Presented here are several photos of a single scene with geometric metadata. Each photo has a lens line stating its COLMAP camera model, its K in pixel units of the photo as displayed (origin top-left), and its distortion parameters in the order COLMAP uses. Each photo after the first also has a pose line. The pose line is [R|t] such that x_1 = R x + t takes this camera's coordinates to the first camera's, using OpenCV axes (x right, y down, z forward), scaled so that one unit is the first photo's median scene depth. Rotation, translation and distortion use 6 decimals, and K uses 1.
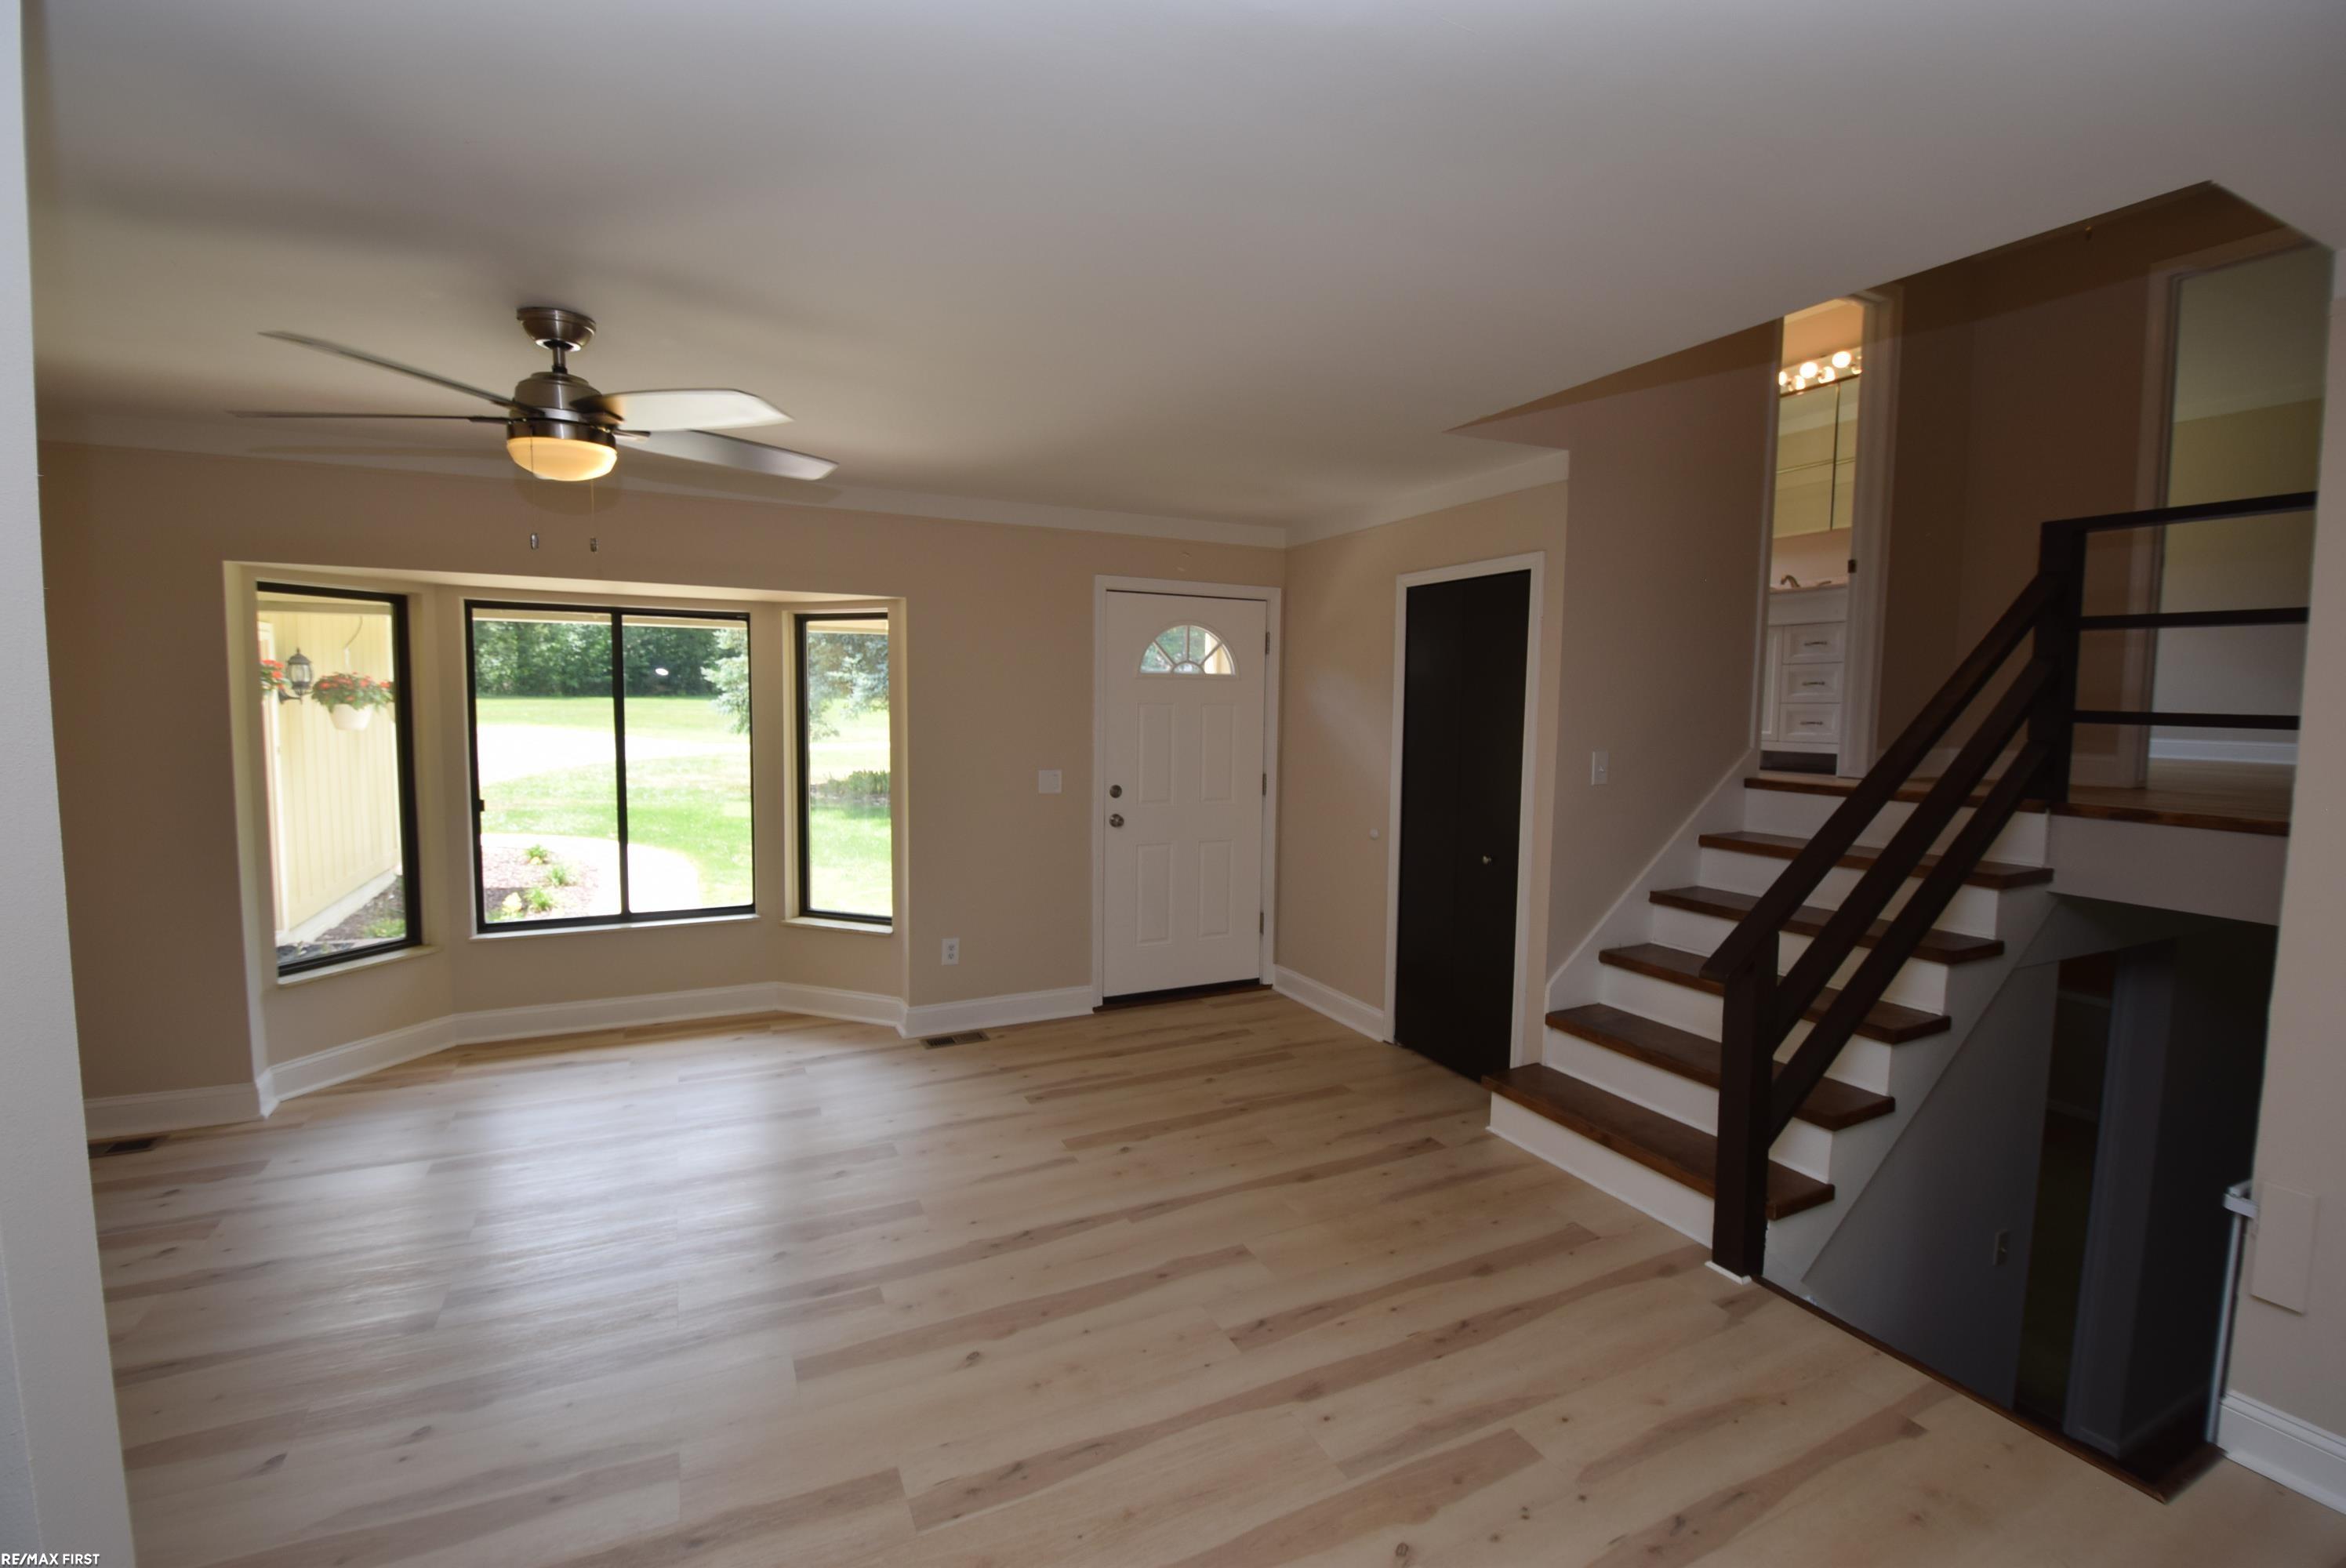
lens RADIAL K [[1043.5, 0, 1177.6], [0, 1043.5, 783.5], [0, 0, 1]] dist [-0.014552, -0.009587]
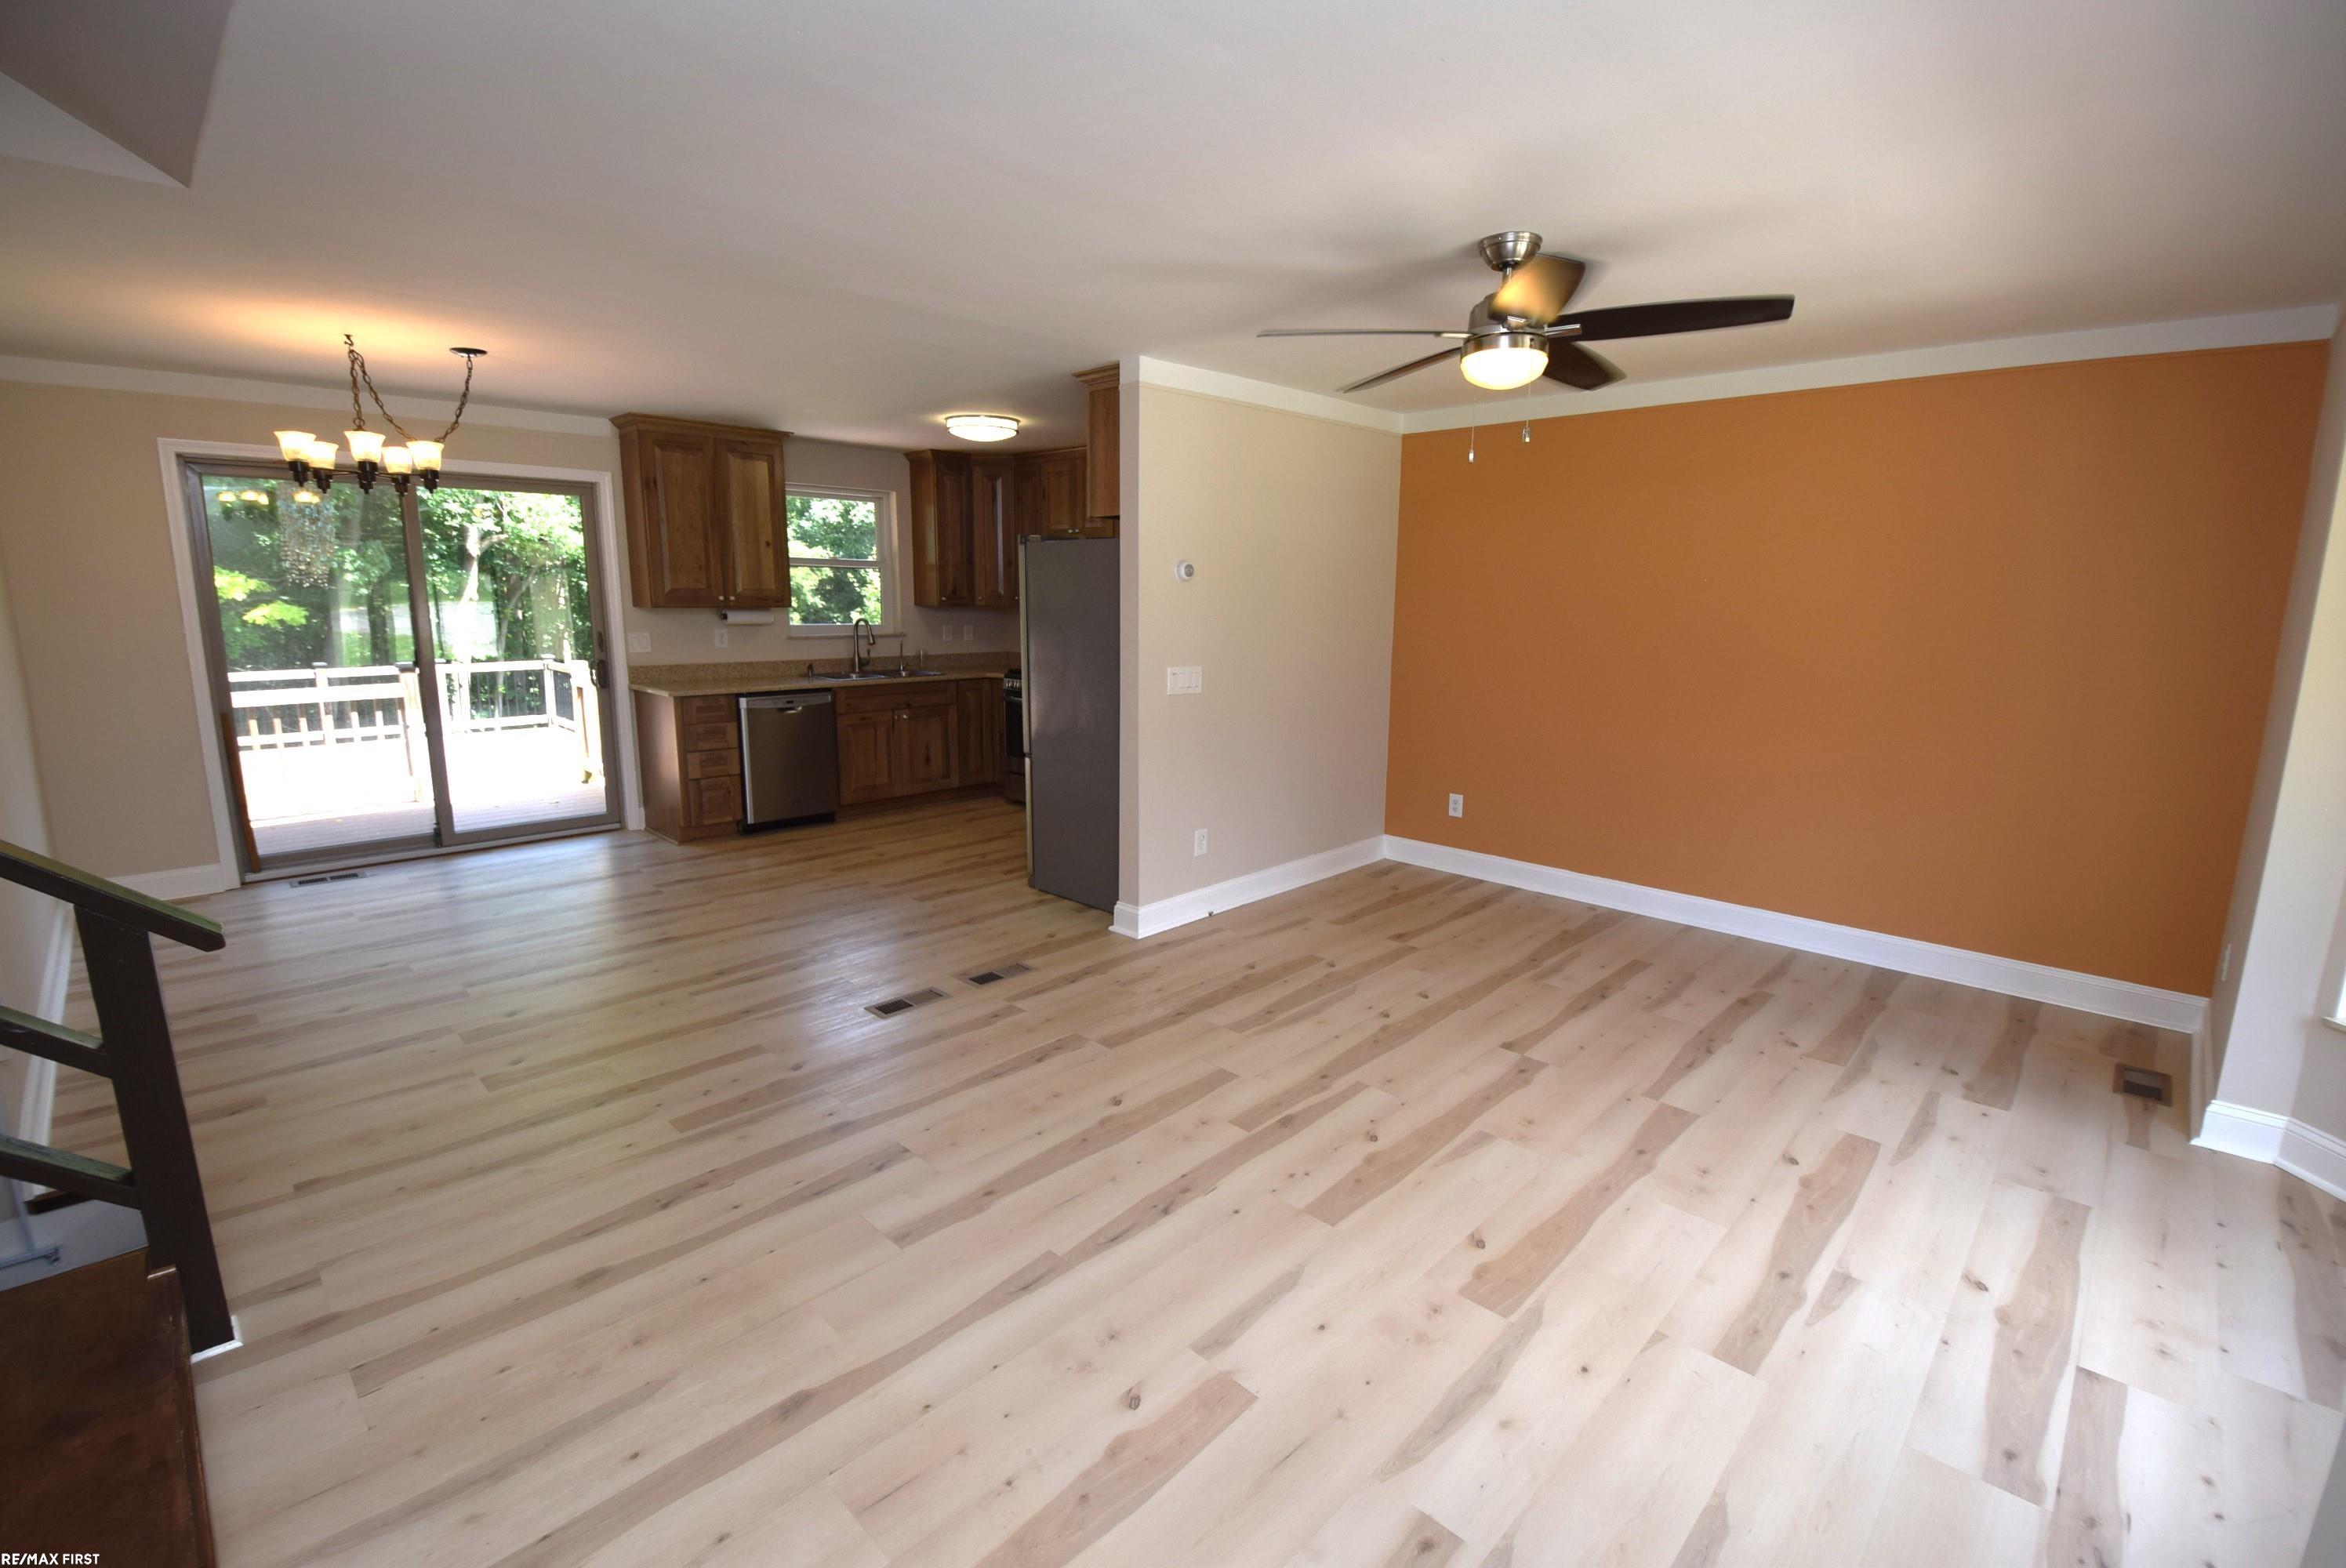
lens RADIAL K [[1043.5, 0, 1169.1], [0, 1043.5, 789.9], [0, 0, 1]] dist [-0.014552, -0.009587]
pose [[-0.944263, 0.037126, -0.327092, 0.116117], [-0.049728, 0.966131, 0.253215, -0.112251], [0.325414, 0.255367, -0.910436, 1.689755]]
